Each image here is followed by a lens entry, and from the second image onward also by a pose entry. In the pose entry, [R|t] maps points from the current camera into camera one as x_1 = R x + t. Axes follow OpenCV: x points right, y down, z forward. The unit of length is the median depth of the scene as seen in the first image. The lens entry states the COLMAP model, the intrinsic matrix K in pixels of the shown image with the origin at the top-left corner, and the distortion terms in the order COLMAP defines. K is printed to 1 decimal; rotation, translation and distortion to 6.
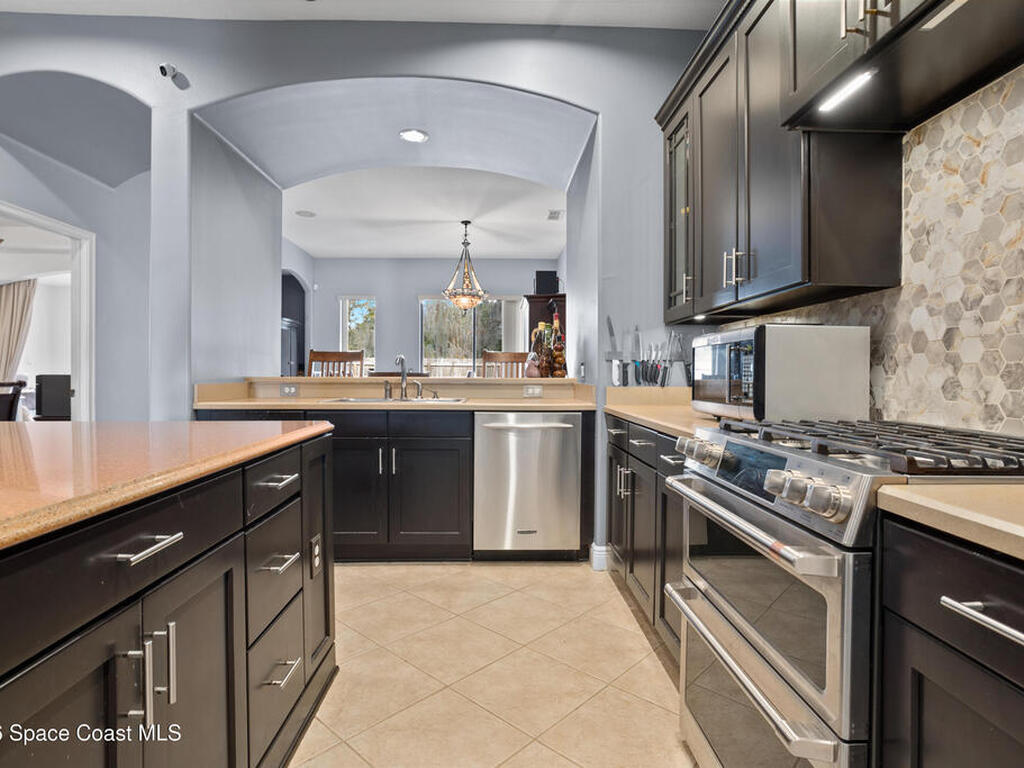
lens RADIAL K [[558.8, 0, 519.7], [0, 558.8, 376.8], [0, 0, 1]] dist [-0.061978, 0.040990]
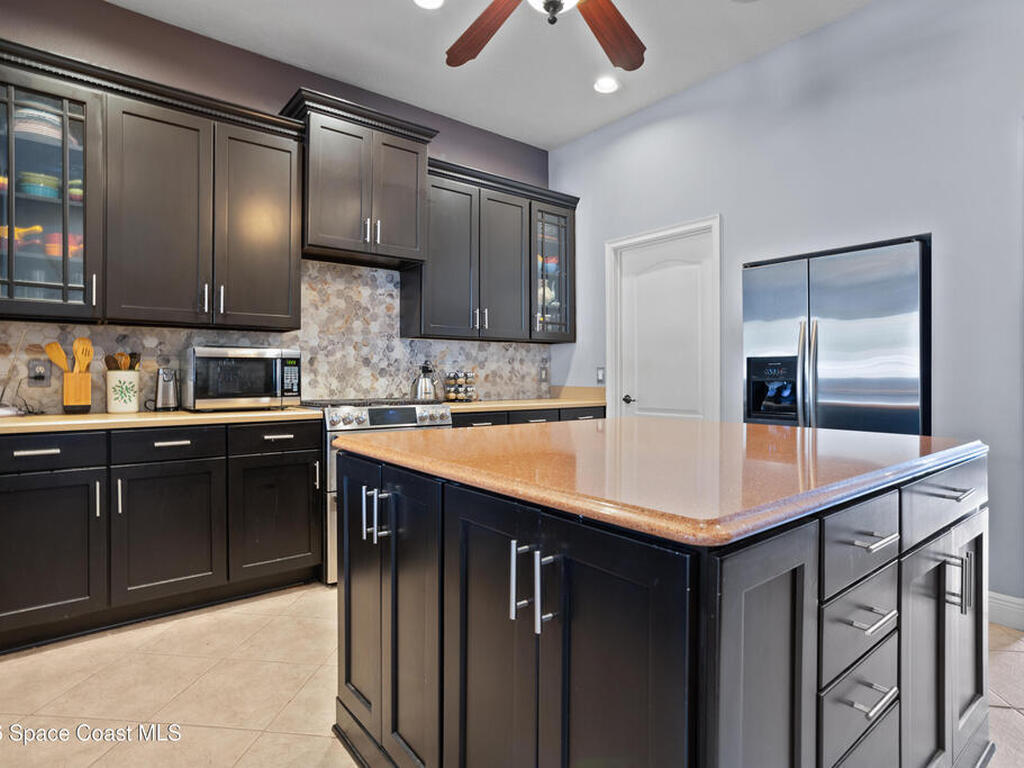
lens RADIAL K [[558.8, 0, 519.7], [0, 558.8, 376.8], [0, 0, 1]] dist [-0.061978, 0.040990]
pose [[-0.605451, -0.002964, 0.795877, -1.424821], [0.003992, 0.999969, 0.006761, -0.017400], [-0.795873, 0.007270, -0.605420, 1.545869]]
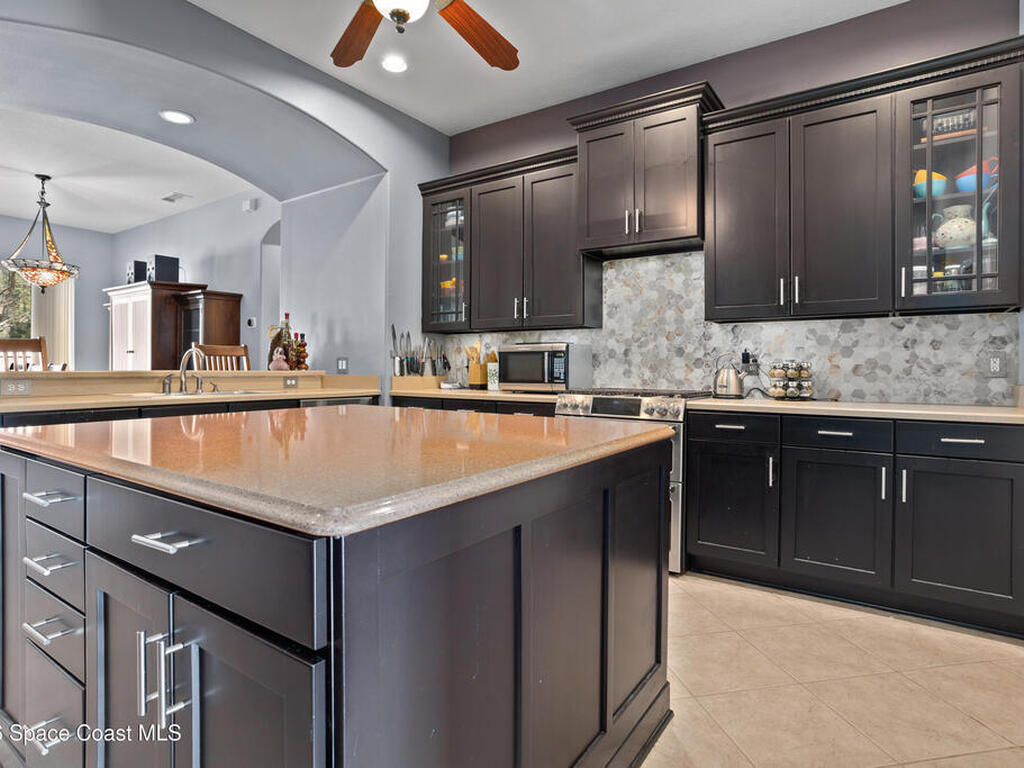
lens RADIAL K [[558.8, 0, 519.7], [0, 558.8, 376.8], [0, 0, 1]] dist [-0.061978, 0.040990]
pose [[0.582769, -0.015240, 0.812495, -1.382691], [0.003274, 0.999860, 0.016407, -0.005433], [-0.812631, -0.006901, 0.582737, -0.063979]]
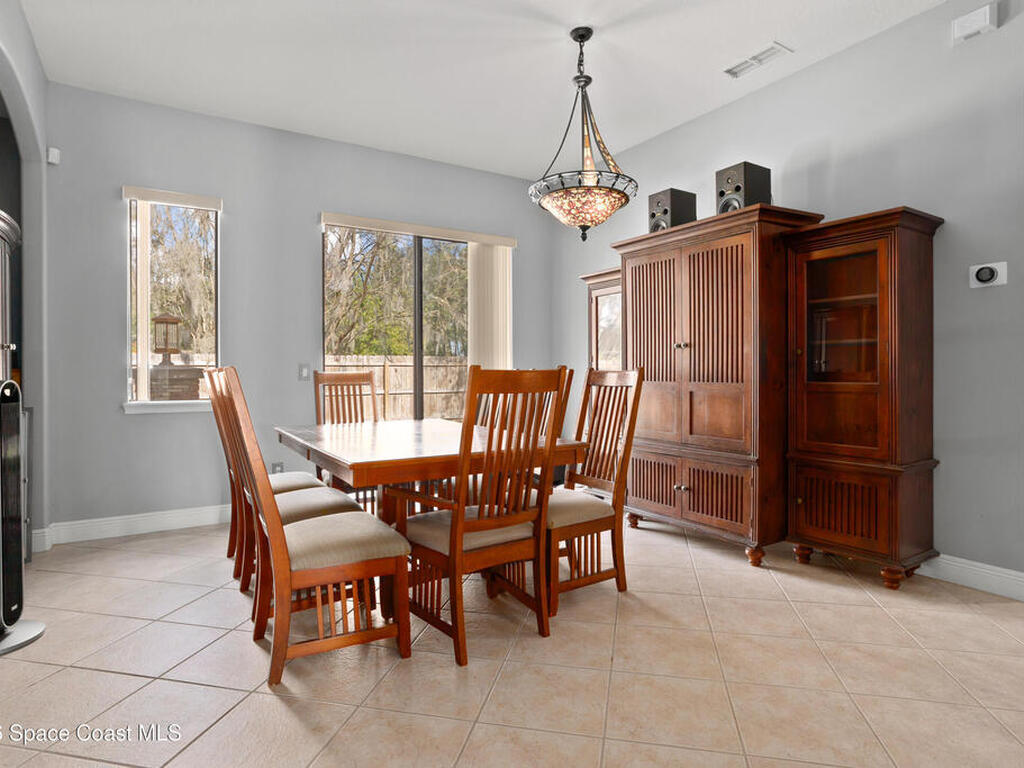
lens RADIAL K [[558.8, 0, 519.7], [0, 558.8, 376.8], [0, 0, 1]] dist [-0.061978, 0.040990]
pose [[0.858035, -0.012674, 0.513434, -1.498641], [0.010423, 0.999919, 0.007264, -0.028640], [-0.513485, -0.000882, 0.858098, 2.641141]]
